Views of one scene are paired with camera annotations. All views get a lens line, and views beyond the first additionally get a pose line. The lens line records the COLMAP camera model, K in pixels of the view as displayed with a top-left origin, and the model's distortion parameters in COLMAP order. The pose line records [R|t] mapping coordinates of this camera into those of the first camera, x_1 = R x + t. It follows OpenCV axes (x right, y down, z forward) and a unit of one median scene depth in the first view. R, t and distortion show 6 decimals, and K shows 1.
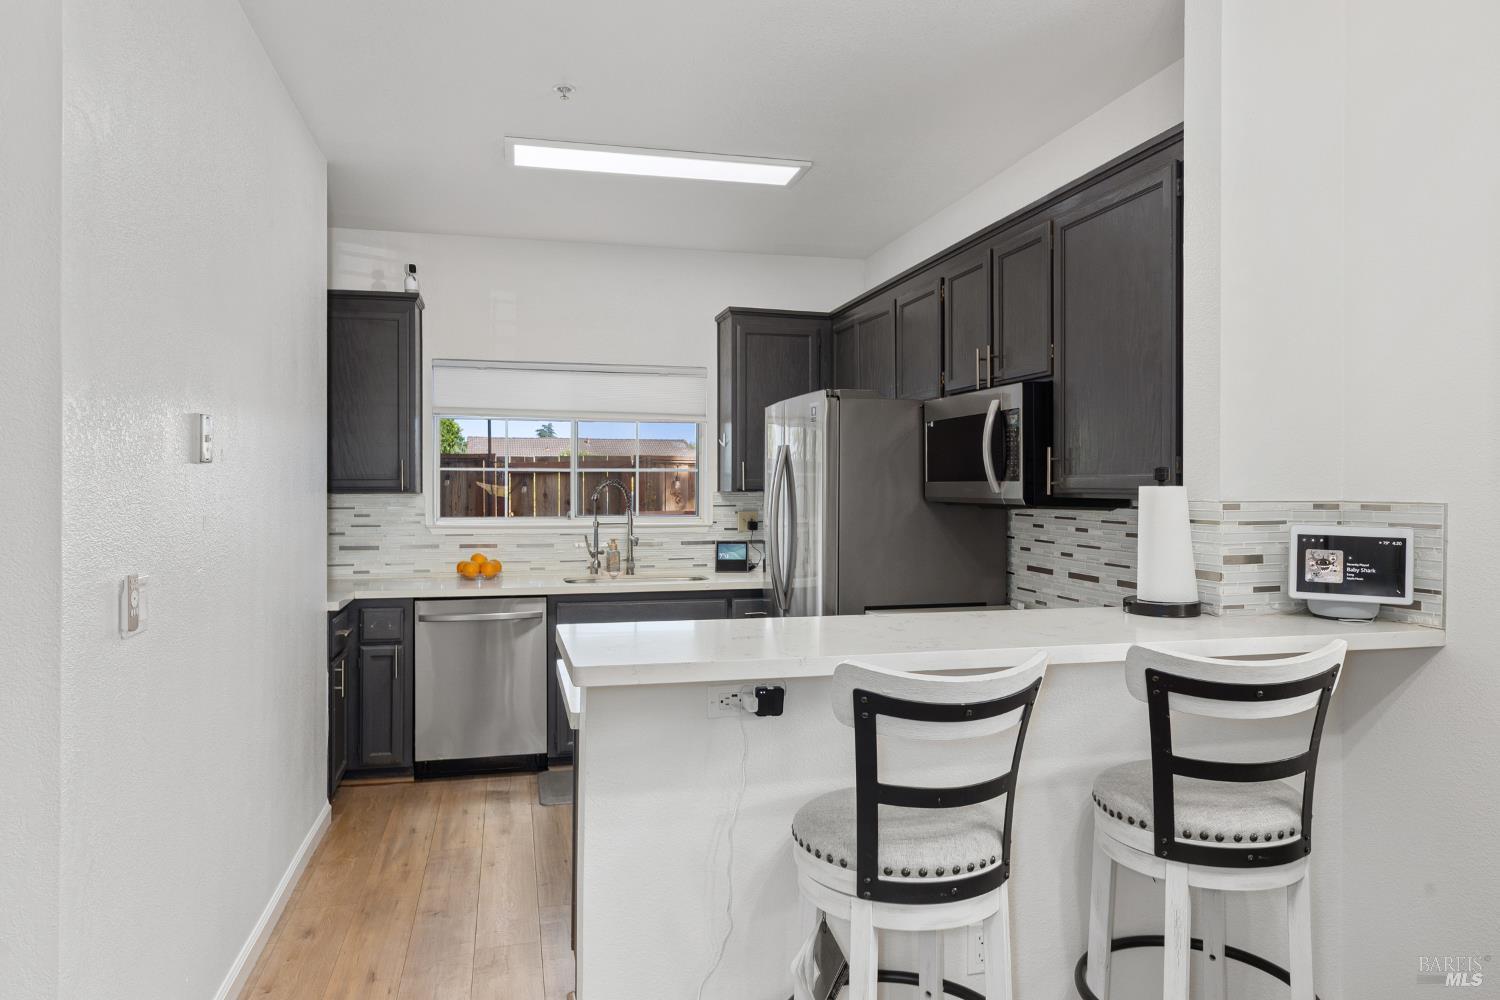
lens RADIAL K [[973.3, 0, 727.3], [0, 973.3, 486.0], [0, 0, 1]] dist [0.019142, -0.000285]
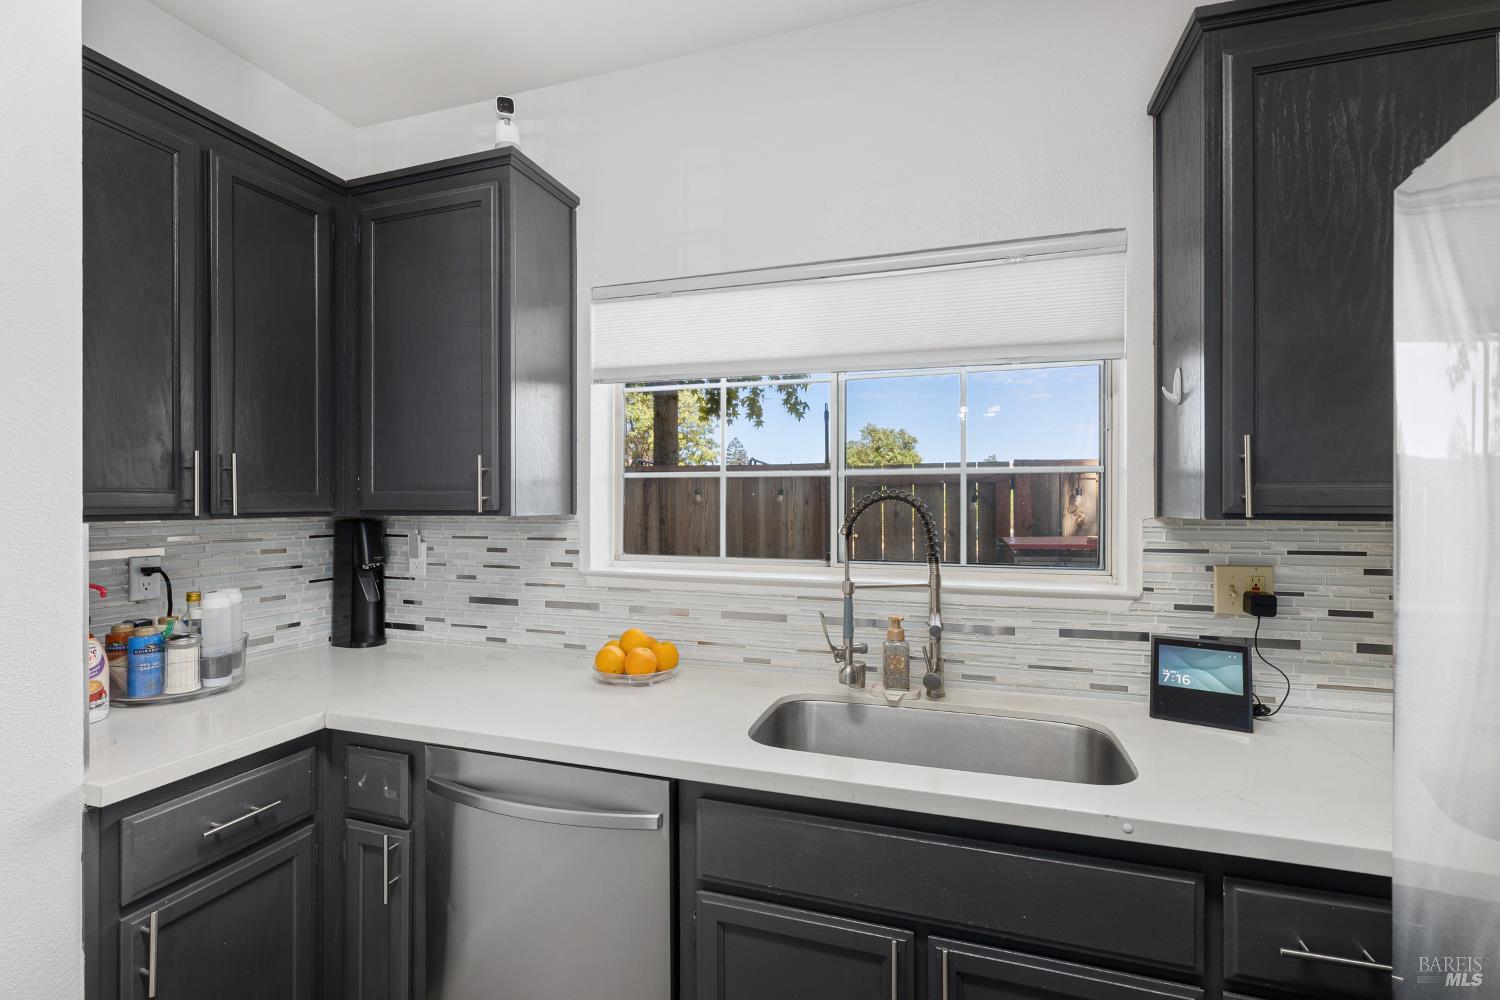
lens RADIAL K [[670.0, 0, 749.4], [0, 670.0, 498.9], [0, 0, 1]] dist [0.008900, -0.001539]
pose [[0.860988, -0.003346, -0.508614, -0.014376], [0.000123, 0.999980, -0.006372, -0.000103], [0.508625, 0.005424, 0.860971, 0.716847]]
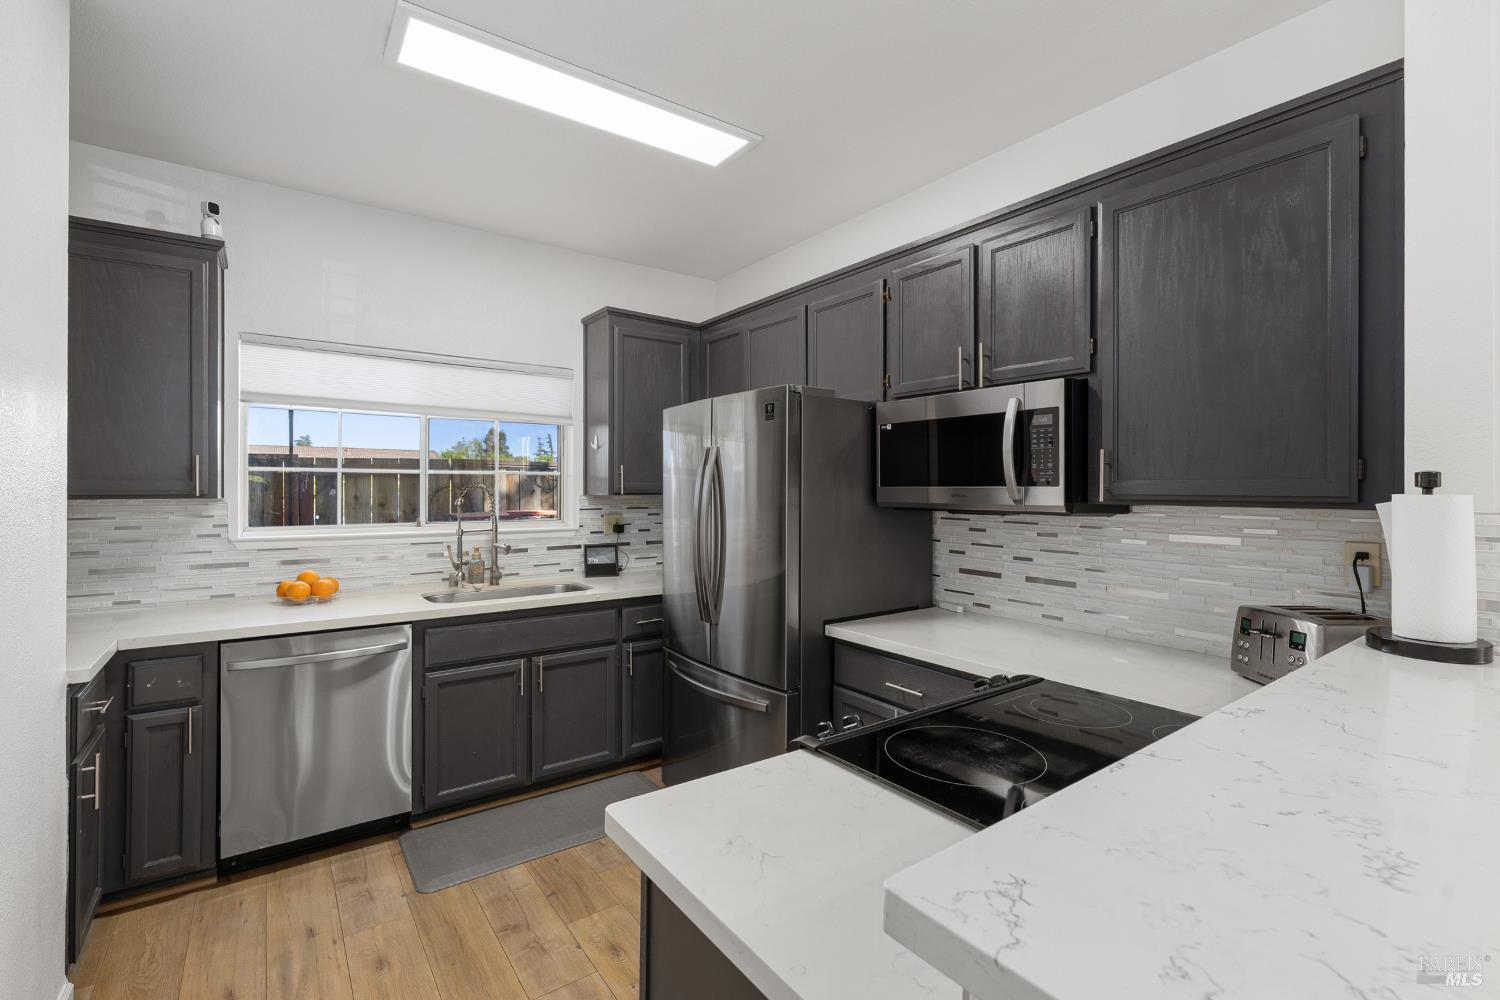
lens RADIAL K [[670.0, 0, 738.0], [0, 670.0, 485.6], [0, 0, 1]] dist [0.008900, -0.001539]
pose [[0.924522, 0.002615, 0.381120, -0.135958], [-0.001464, 0.999993, -0.003311, -0.002084], [-0.381126, 0.002503, 0.924520, 0.335093]]
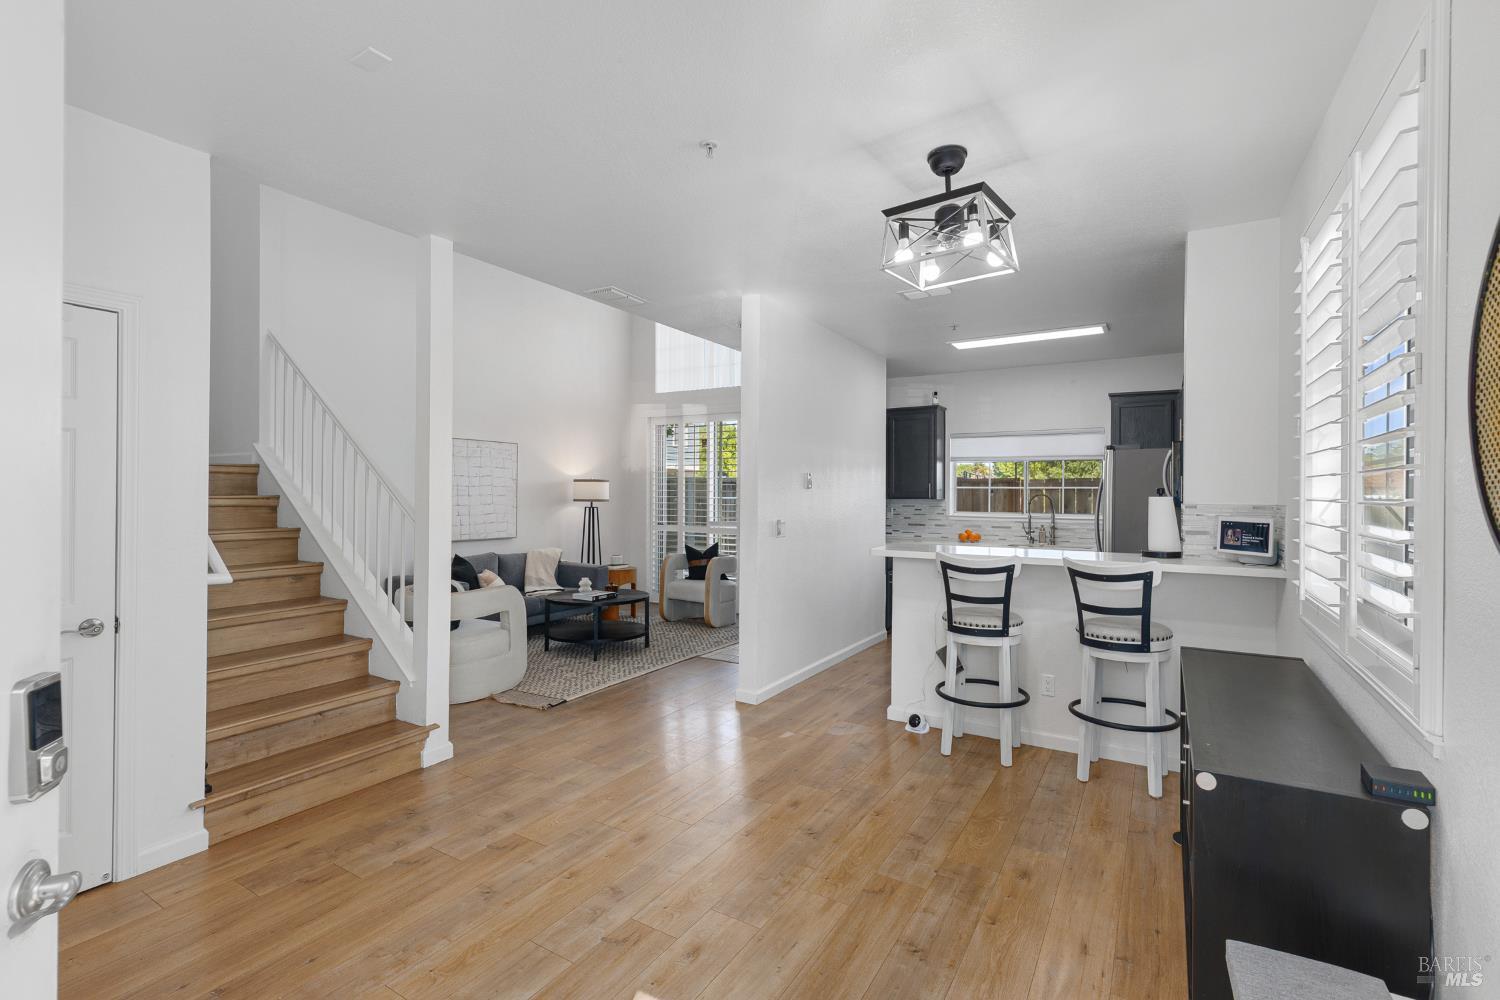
lens RADIAL K [[670.0, 0, 744.0], [0, 670.0, 497.6], [0, 0, 1]] dist [0.008900, -0.001539]
pose [[0.712962, 0.007736, -0.701160, 0.387067], [-0.007369, 0.999967, 0.003540, 0.001422], [0.701164, 0.002643, 0.712995, -0.316155]]
